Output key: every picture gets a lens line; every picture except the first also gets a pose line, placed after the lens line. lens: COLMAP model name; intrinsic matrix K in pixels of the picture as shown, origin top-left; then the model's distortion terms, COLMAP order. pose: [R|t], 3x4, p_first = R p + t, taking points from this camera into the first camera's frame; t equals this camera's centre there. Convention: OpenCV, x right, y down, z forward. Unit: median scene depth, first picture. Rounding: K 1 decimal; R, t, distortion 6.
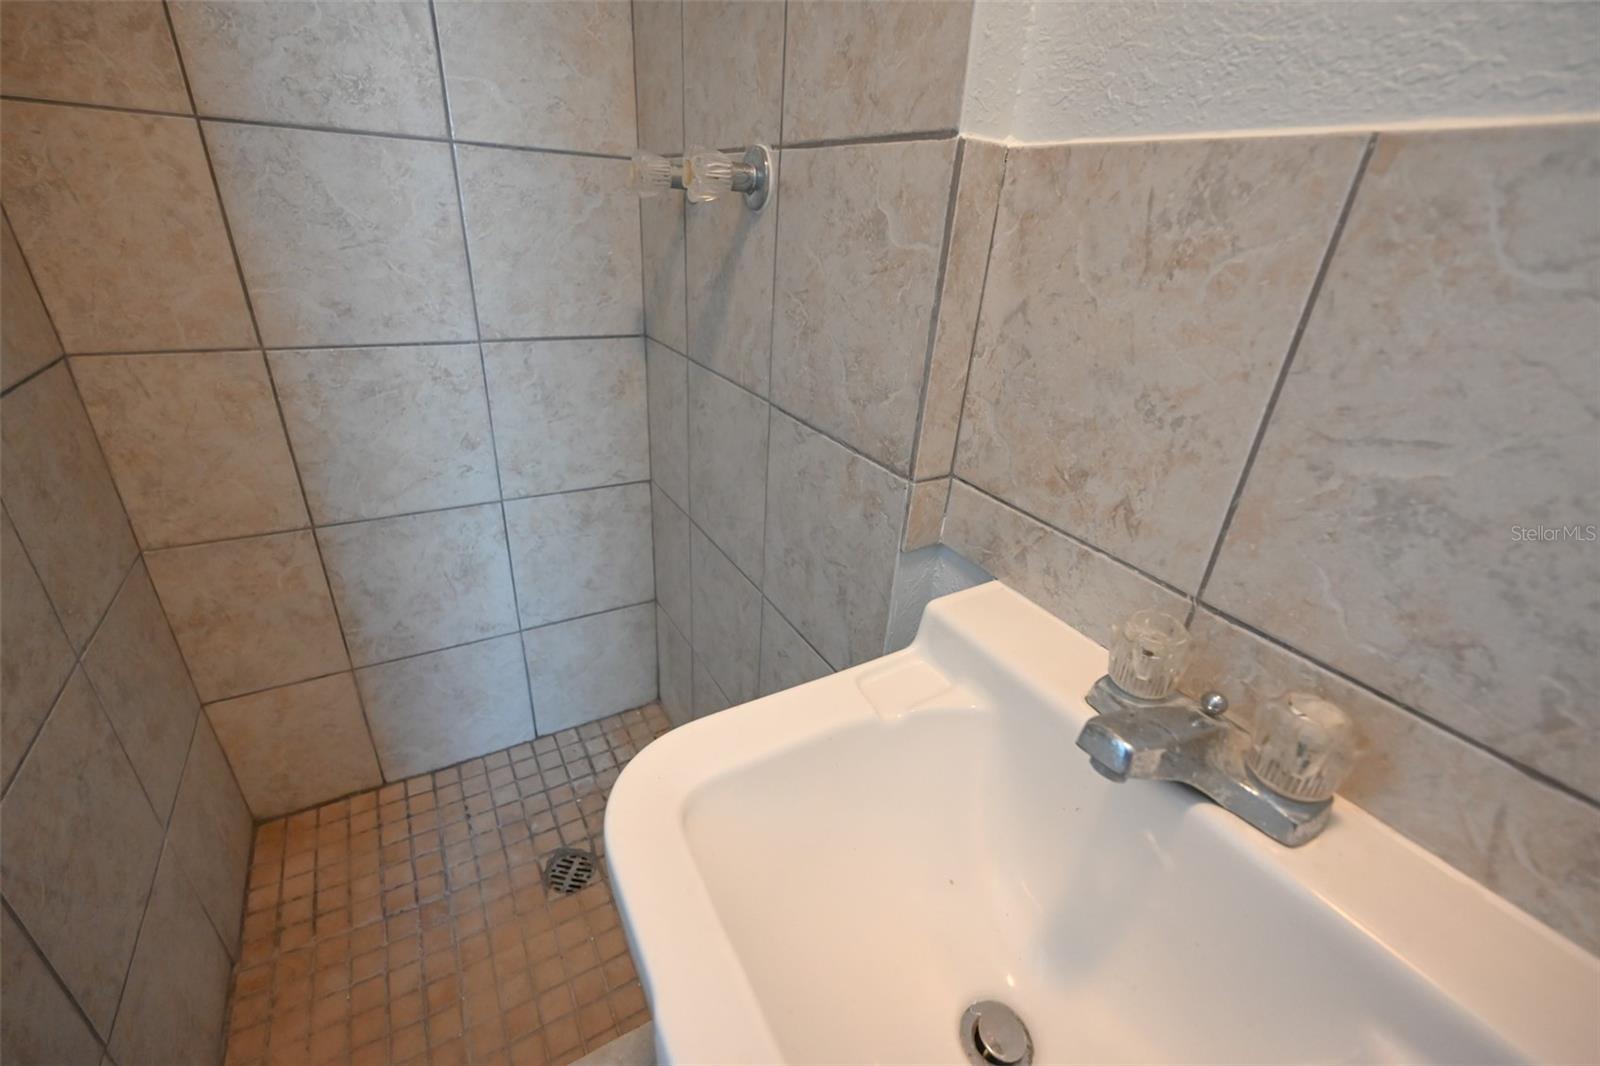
lens RADIAL K [[662.6, 0, 791.9], [0, 662.6, 525.4], [0, 0, 1]] dist [-0.000280, -0.000280]
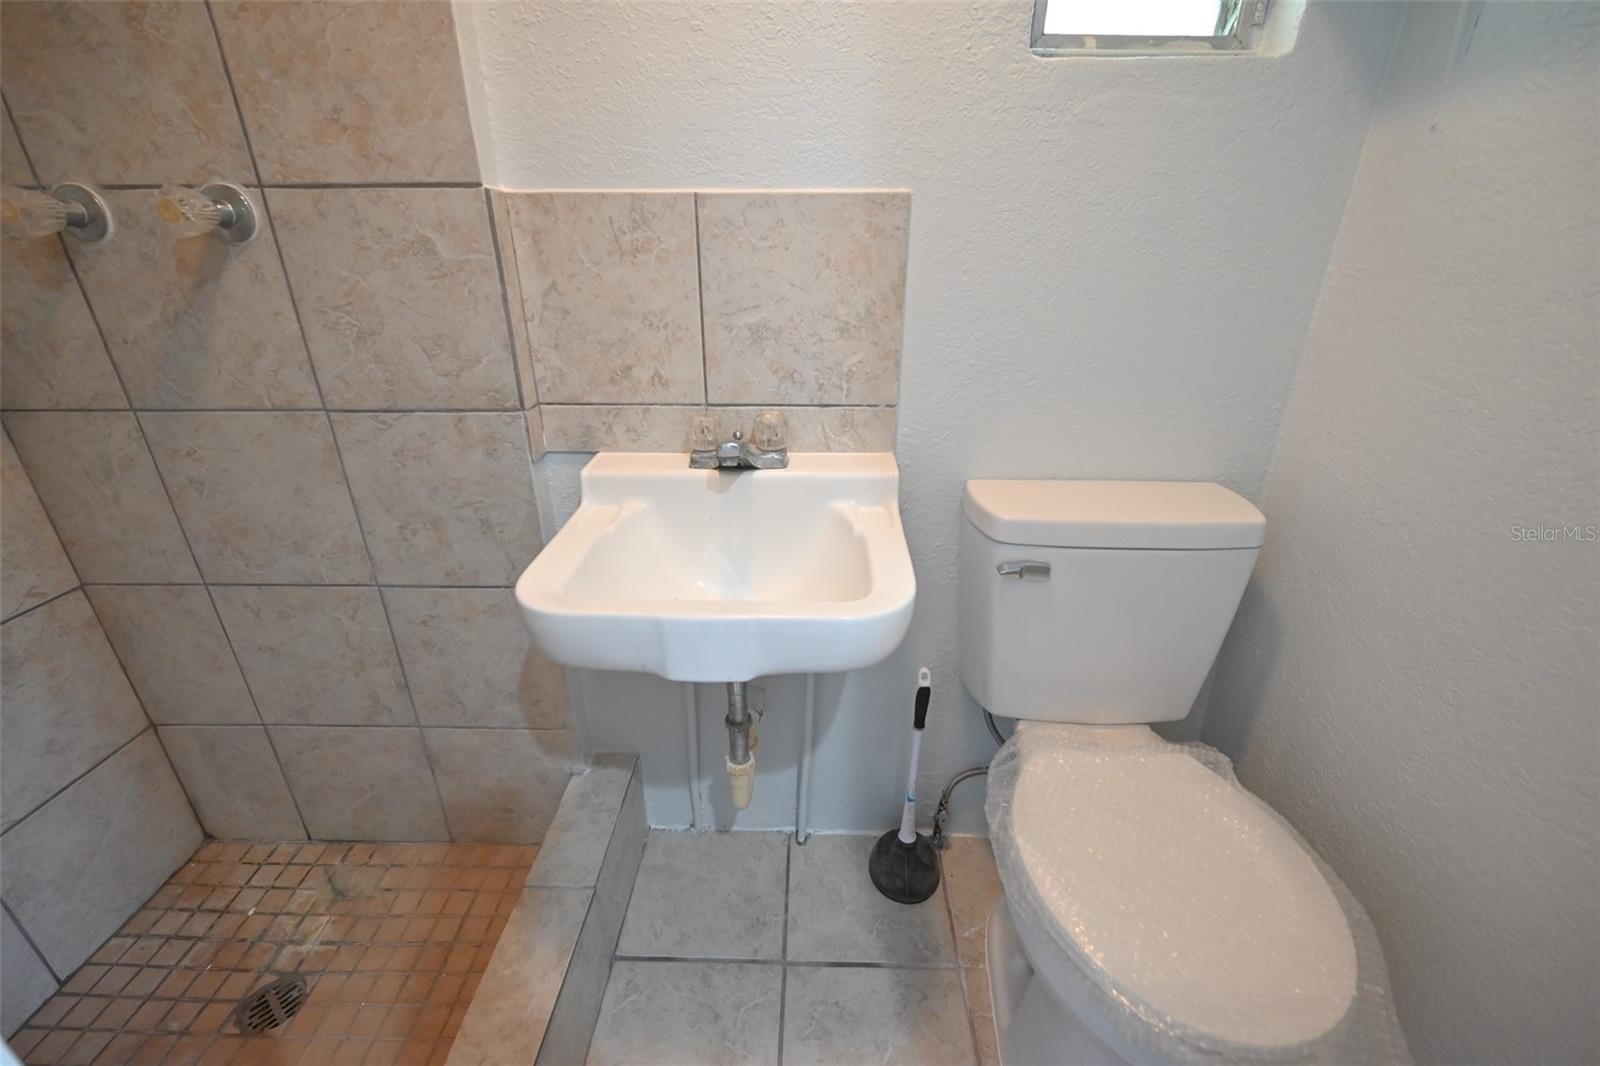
lens RADIAL K [[662.6, 0, 791.9], [0, 662.6, 525.4], [0, 0, 1]] dist [-0.000280, -0.000280]
pose [[0.528265, -0.392853, 0.752731, -0.722088], [0.397550, 0.897787, 0.189558, 0.120691], [-0.750260, 0.199111, 0.630448, -0.342064]]
